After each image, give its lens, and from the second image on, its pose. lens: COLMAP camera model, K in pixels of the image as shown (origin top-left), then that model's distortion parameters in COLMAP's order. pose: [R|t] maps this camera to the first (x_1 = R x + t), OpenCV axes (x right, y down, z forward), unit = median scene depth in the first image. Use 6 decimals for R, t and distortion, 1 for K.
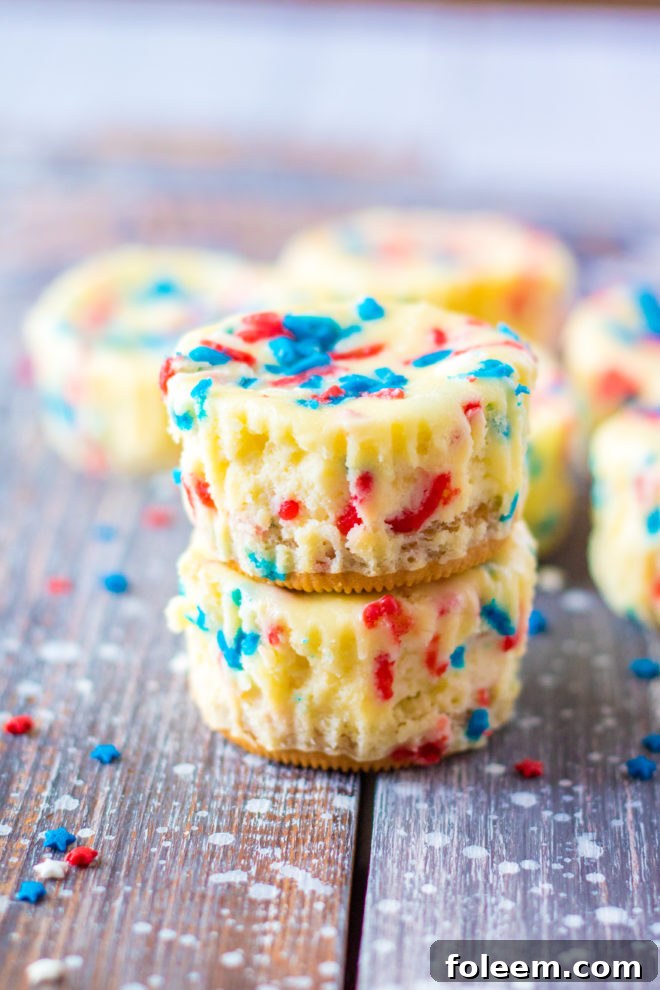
lens RADIAL K [[2874.1, 0, 330.0], [0, 2874.1, 495.0], [0, 0, 1]] dist [-0.061323, -2.513736]
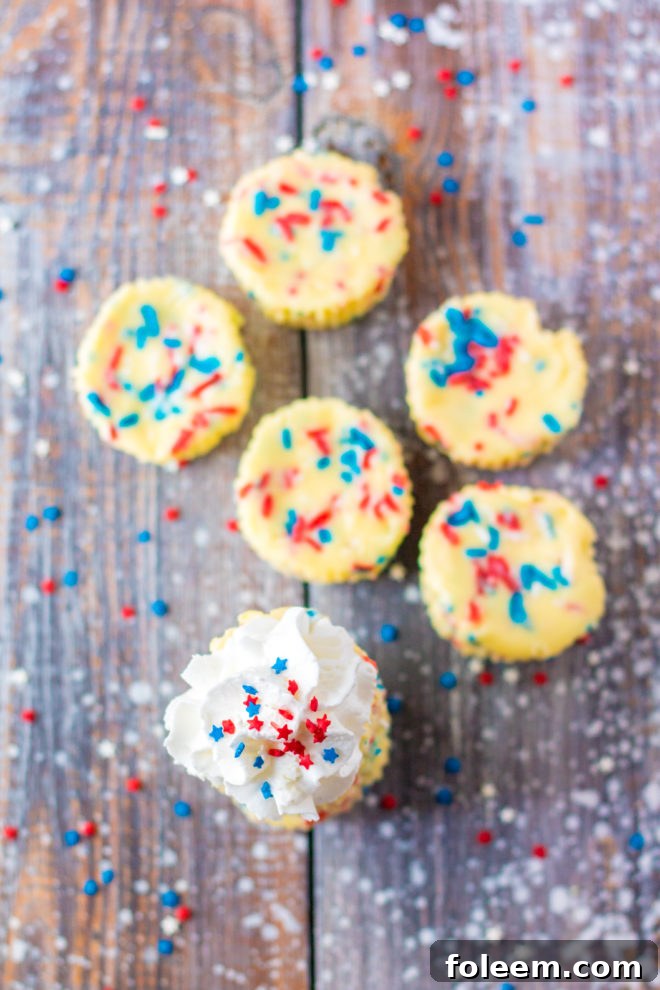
lens RADIAL K [[2874.1, 0, 330.0], [0, 2874.1, 495.0], [0, 0, 1]] dist [-0.061323, -2.513736]
pose [[0.997088, -0.075235, -0.012428, 0.071200], [0.050241, 0.525547, 0.849280, -1.797968], [-0.057364, -0.847432, 0.527796, 0.112439]]
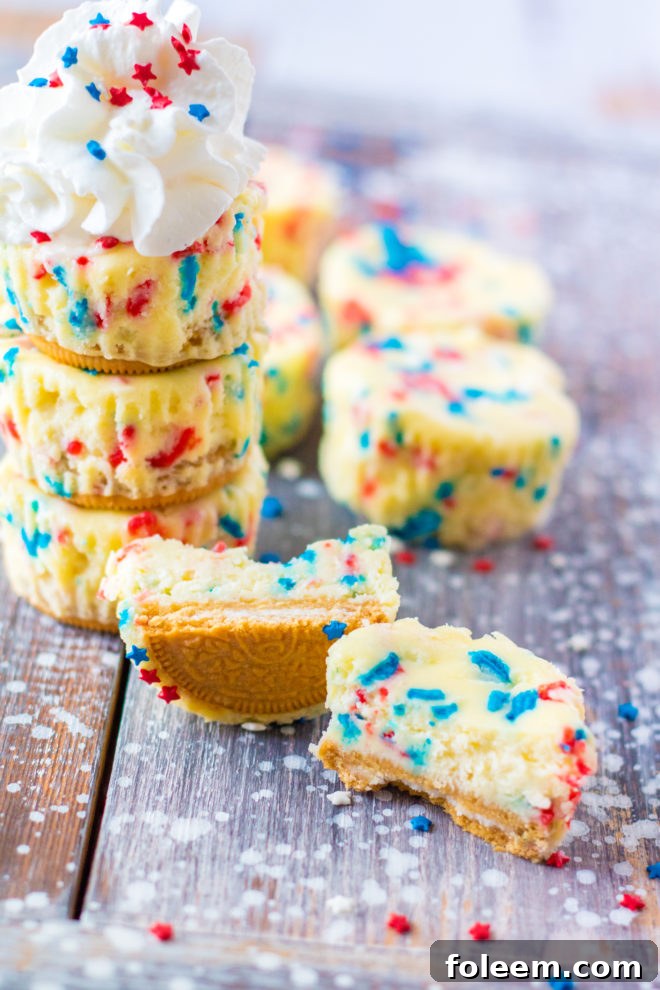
lens RADIAL K [[2489.8, 0, 305.9], [0, 2489.8, 496.2], [0, 0, 1]] dist [-0.121174, -0.164735]
pose [[0.998538, 0.042818, 0.032979, 0.054985], [-0.046695, 0.990736, 0.127524, -0.122685], [-0.027213, -0.128877, 0.991287, -0.153059]]
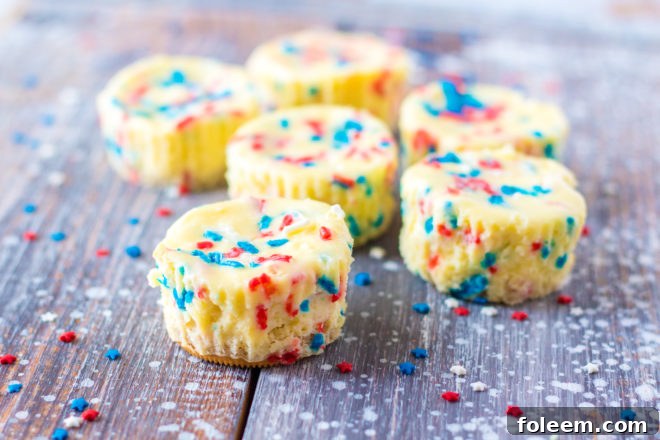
lens RADIAL K [[1728.6, 0, 330.0], [0, 1728.6, 220.0], [0, 0, 1]] dist [-0.087812, -0.578572]
pose [[0.999380, 0.015459, -0.031628, 0.095265], [-0.013750, 0.998471, 0.053550, -0.056789], [0.032408, -0.053082, 0.998064, -0.083679]]
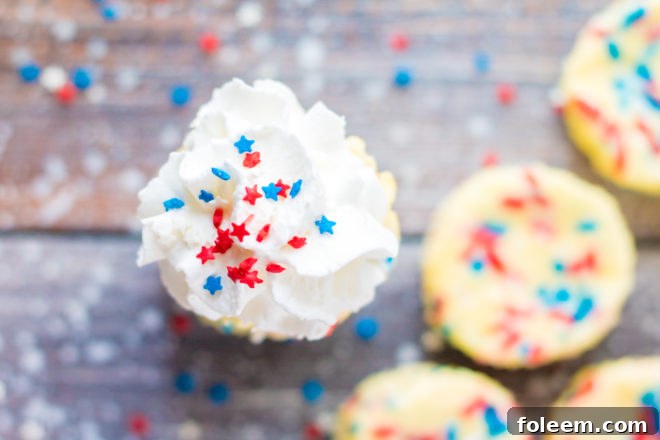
lens RADIAL K [[1796.5, 0, 330.0], [0, 1796.5, 220.0], [0, 0, 1]] dist [-0.075739, -1.015629]
pose [[0.039879, 0.999195, 0.004364, 0.001506], [-0.458276, 0.014409, 0.888693, -1.010086], [0.887915, -0.037440, 0.458482, 0.566659]]
